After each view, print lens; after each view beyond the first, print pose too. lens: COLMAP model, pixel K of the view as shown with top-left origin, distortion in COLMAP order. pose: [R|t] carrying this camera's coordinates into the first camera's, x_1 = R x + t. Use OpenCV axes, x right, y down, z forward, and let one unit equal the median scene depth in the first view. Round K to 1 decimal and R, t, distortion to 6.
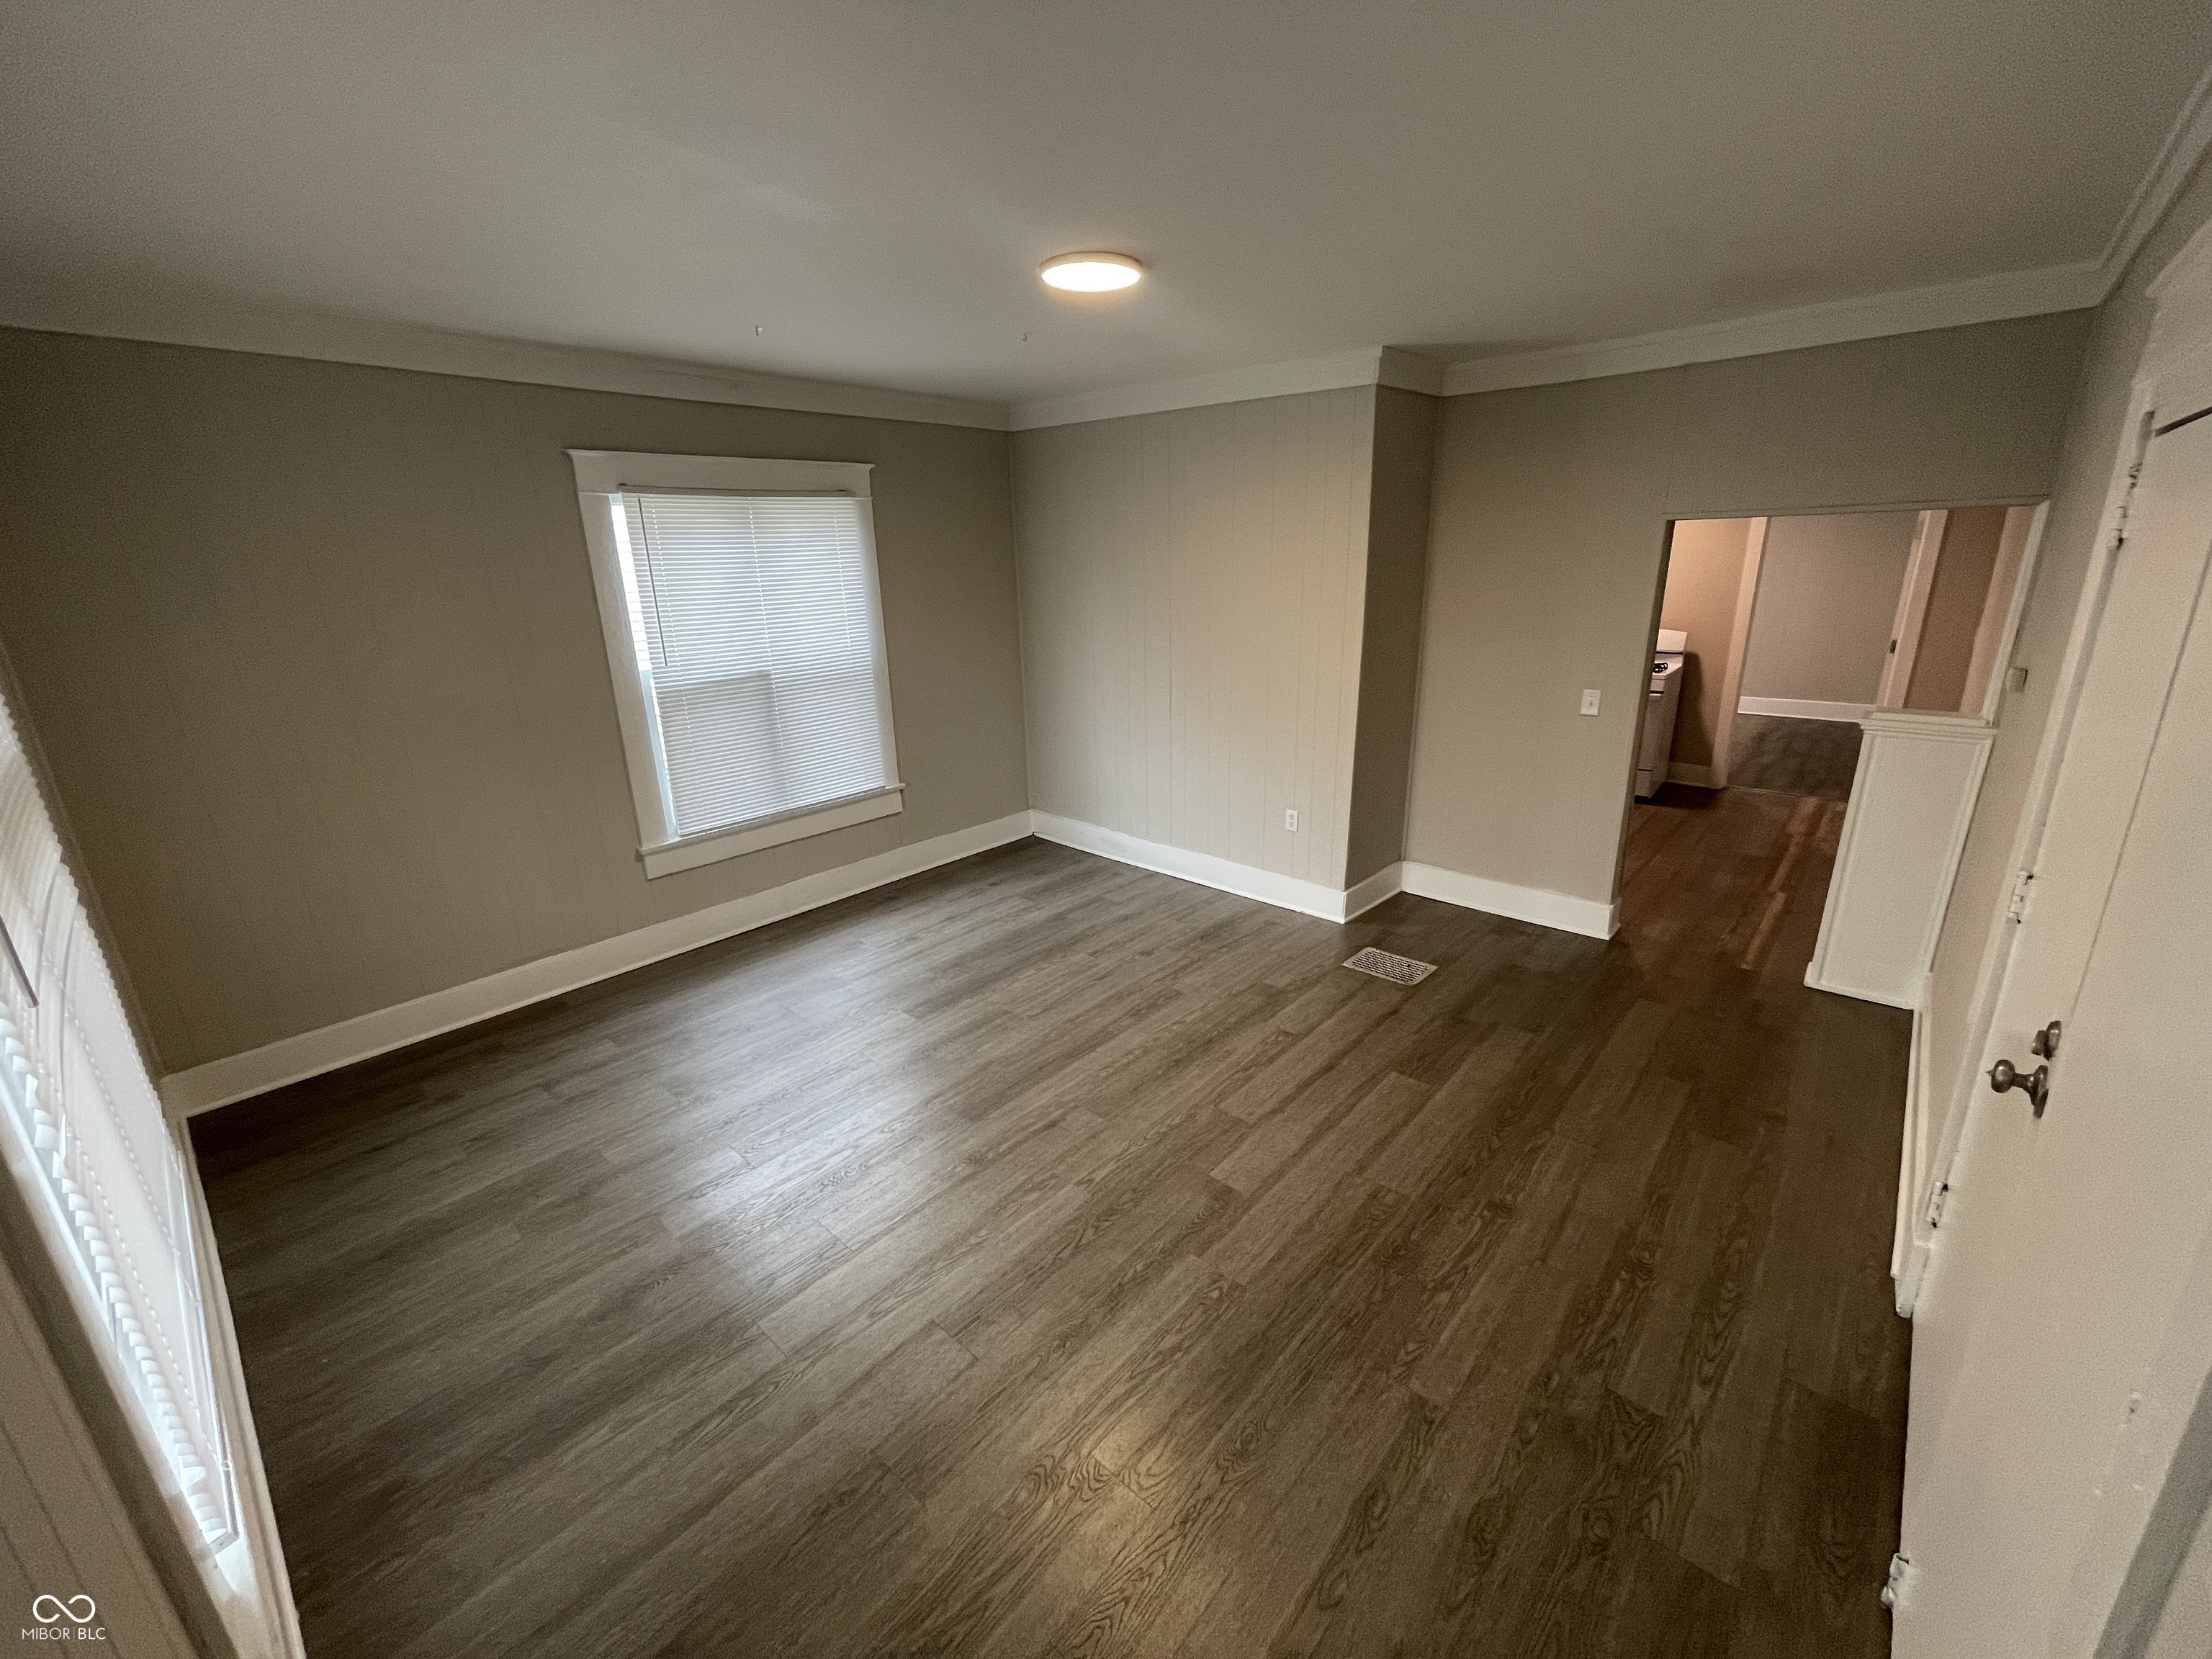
lens RADIAL K [[903.1, 0, 1100.1], [0, 903.1, 820.8], [0, 0, 1]] dist [-0.001360, -0.000201]
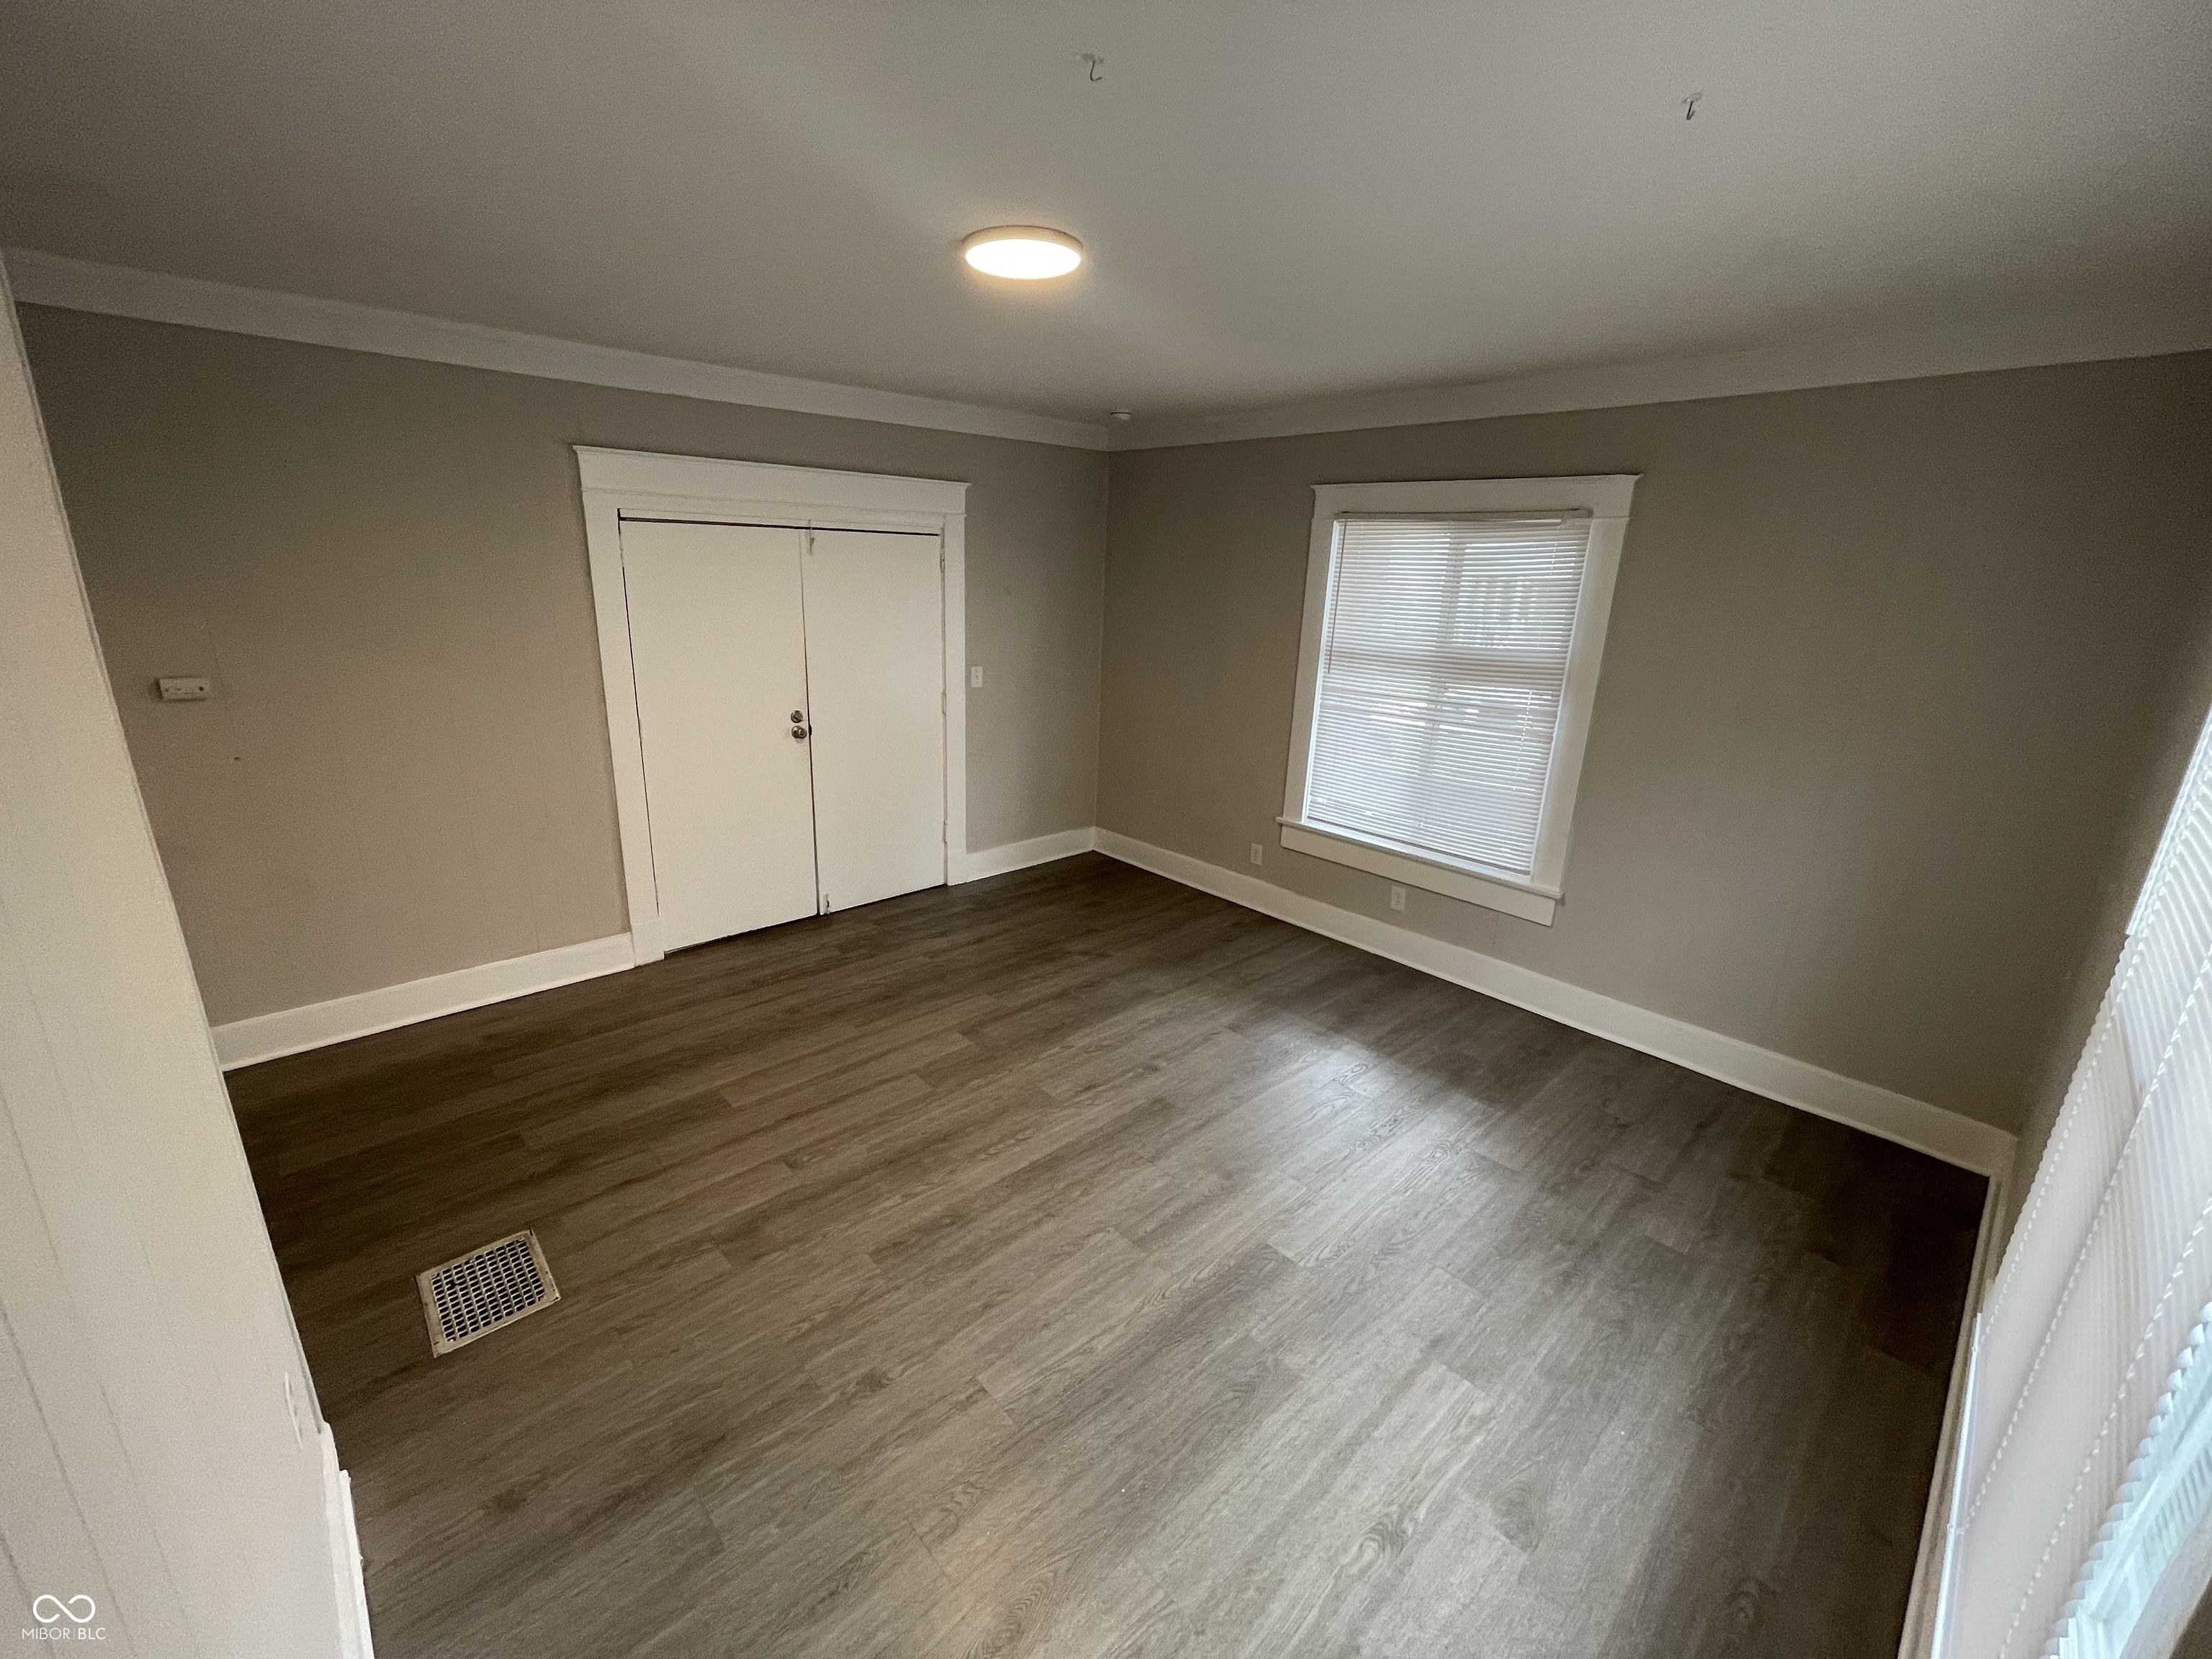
lens RADIAL K [[903.1, 0, 1100.1], [0, 903.1, 820.8], [0, 0, 1]] dist [-0.001360, -0.000201]
pose [[-0.995817, -0.033413, 0.085046, -0.145484], [0.018203, 0.839548, 0.542981, -0.522209], [-0.089543, 0.542257, -0.835427, 1.679098]]
